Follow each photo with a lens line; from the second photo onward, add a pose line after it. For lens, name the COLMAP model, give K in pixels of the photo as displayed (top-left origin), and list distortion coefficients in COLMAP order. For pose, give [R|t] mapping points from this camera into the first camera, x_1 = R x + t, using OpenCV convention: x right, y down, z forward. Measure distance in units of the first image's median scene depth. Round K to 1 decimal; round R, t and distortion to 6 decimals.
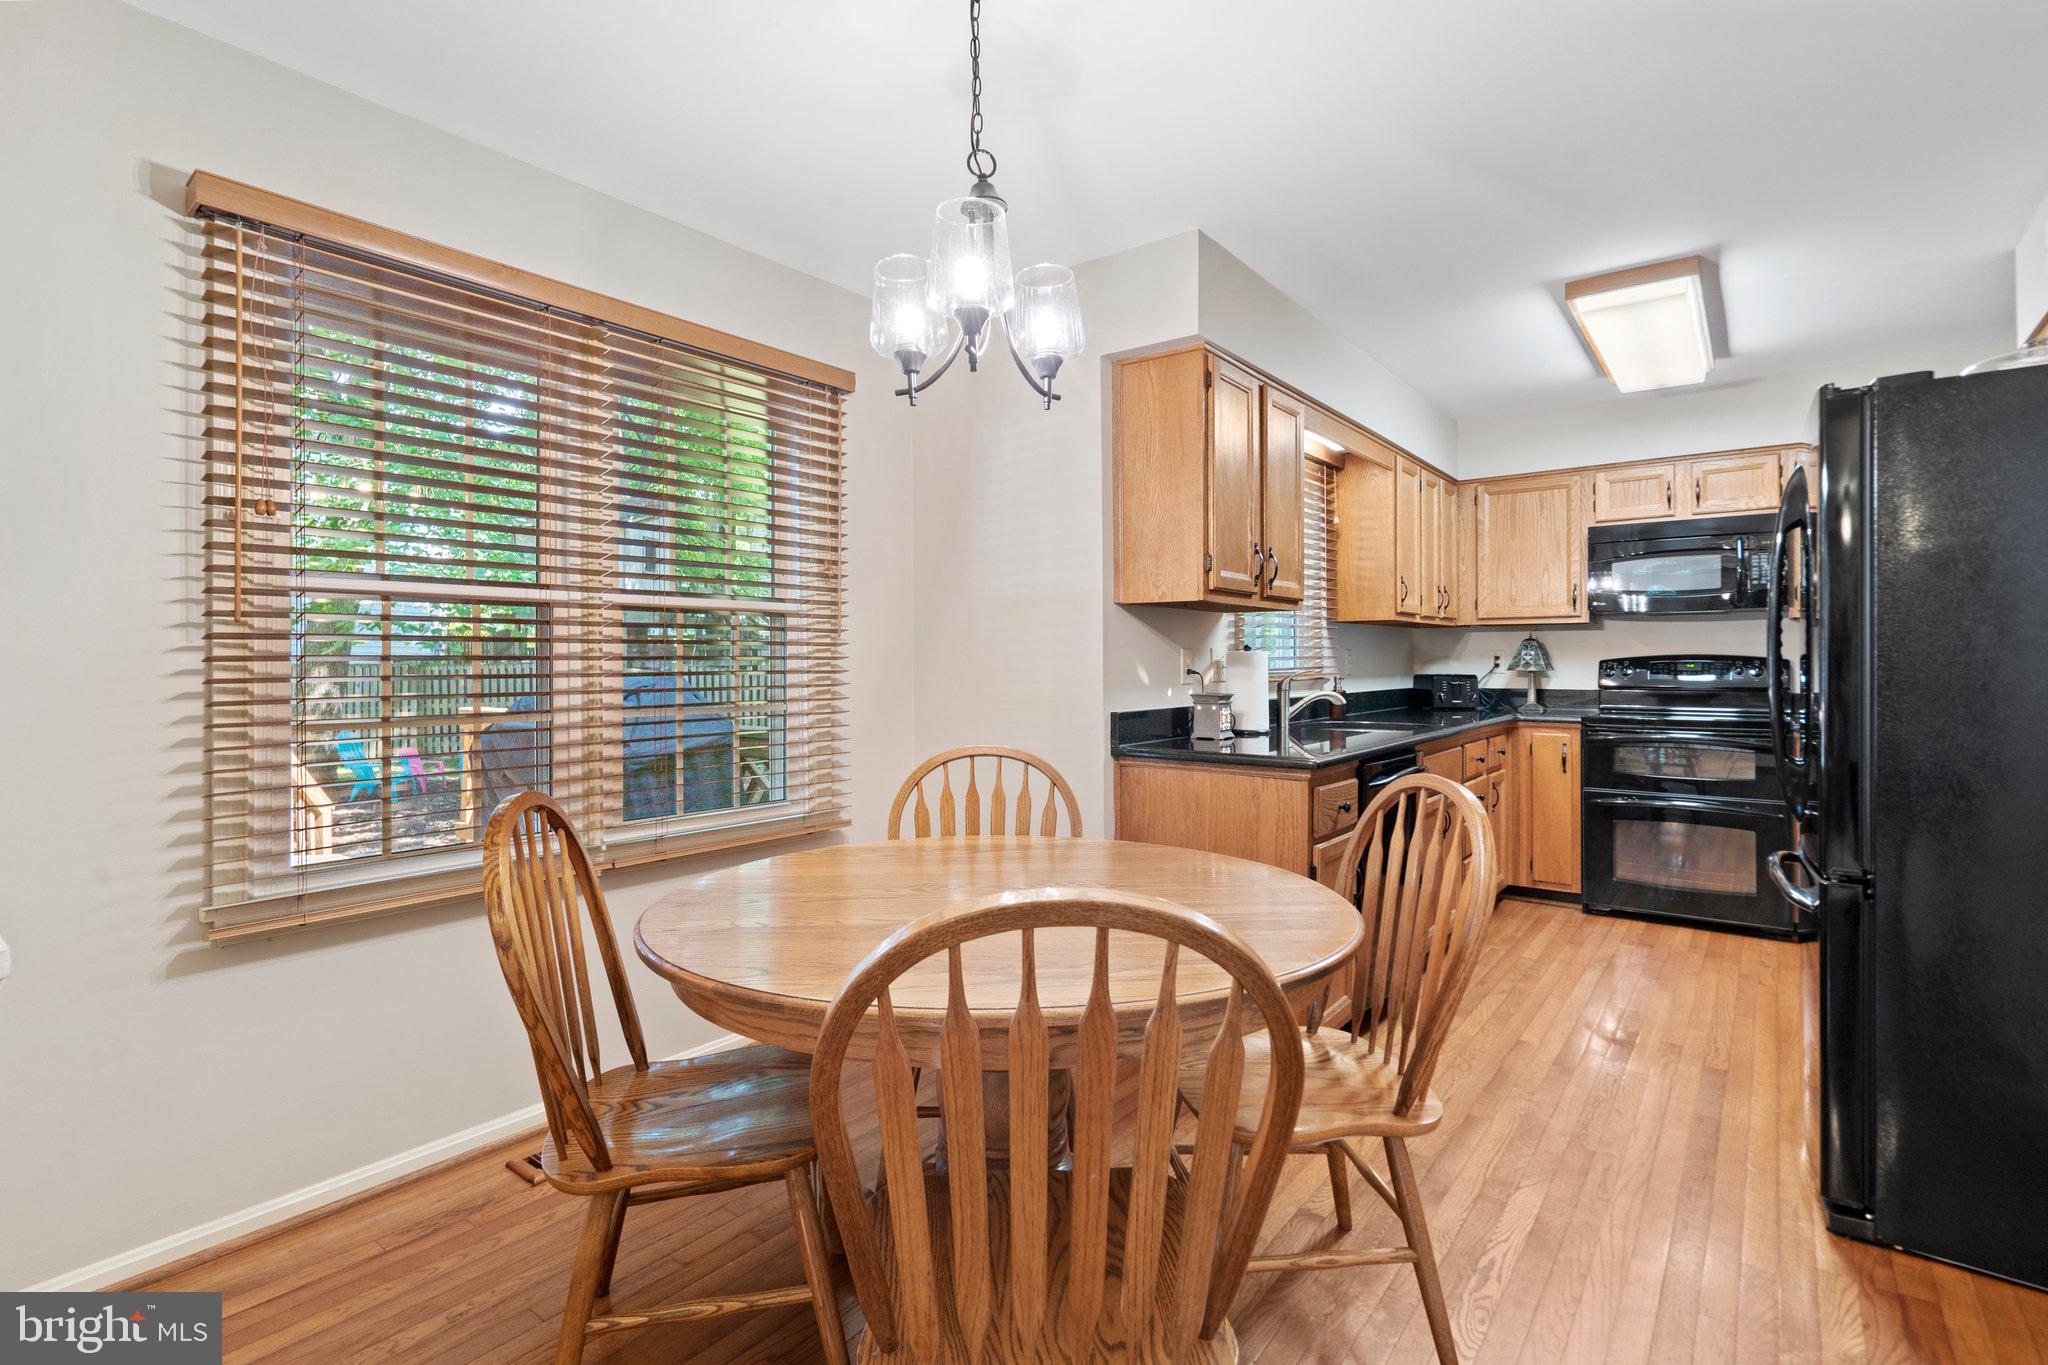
lens RADIAL K [[957.7, 0, 1017.8], [0, 957.7, 669.2], [0, 0, 1]] dist [0.000881, 0.001374]
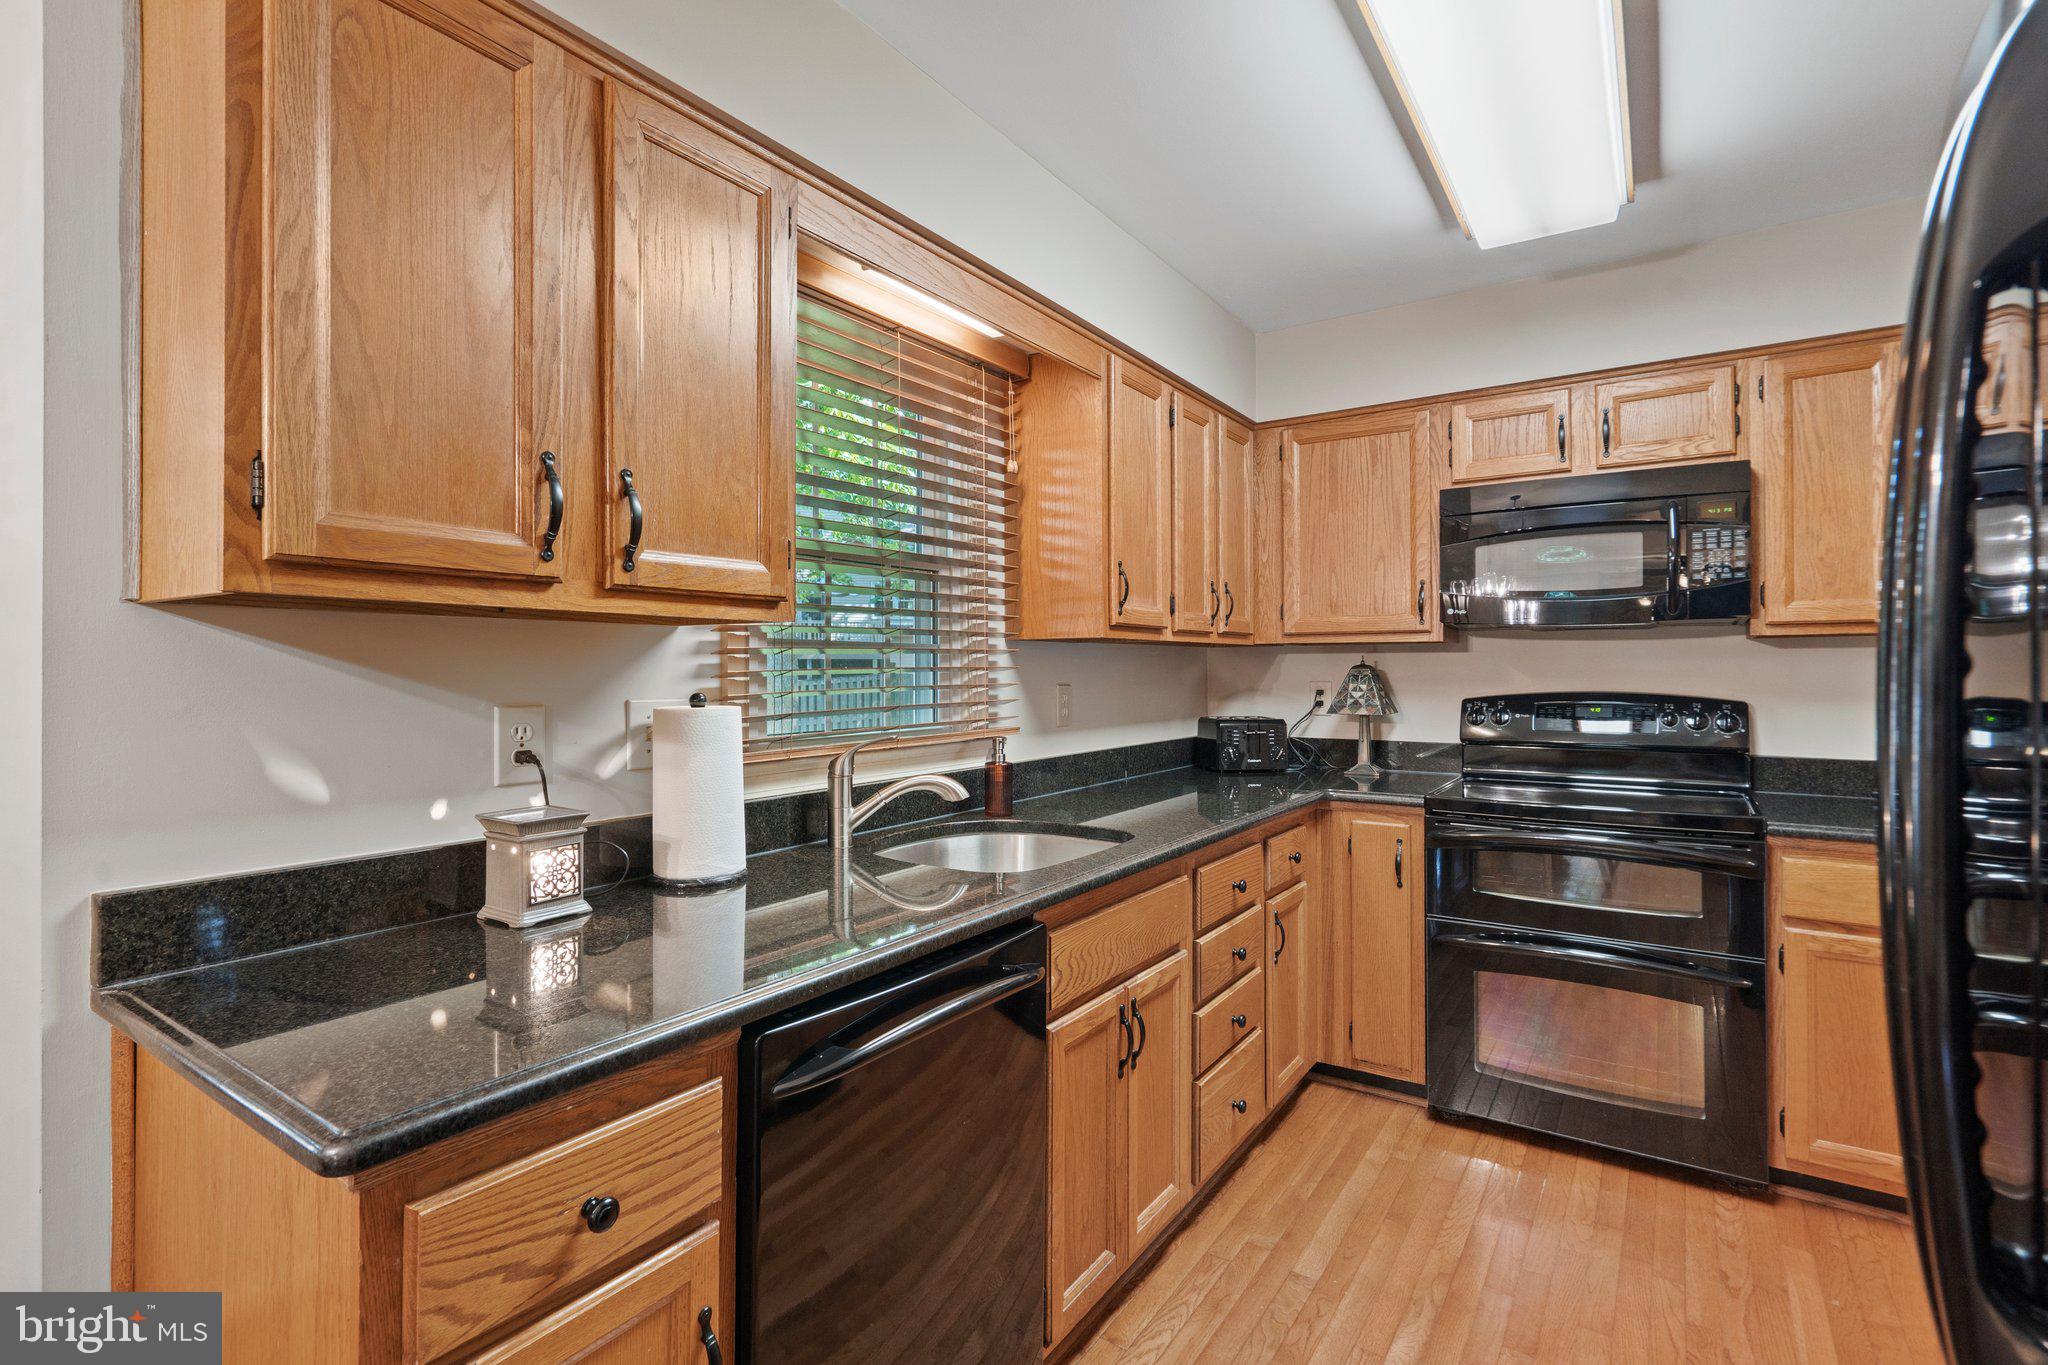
lens RADIAL K [[957.7, 0, 1016.6], [0, 957.7, 673.7], [0, 0, 1]] dist [0.000881, 0.001374]
pose [[0.997825, -0.000005, 0.065917, 0.274199], [0.000283, 0.999991, -0.004204, -0.024753], [-0.065916, 0.004214, 0.997816, 0.387817]]
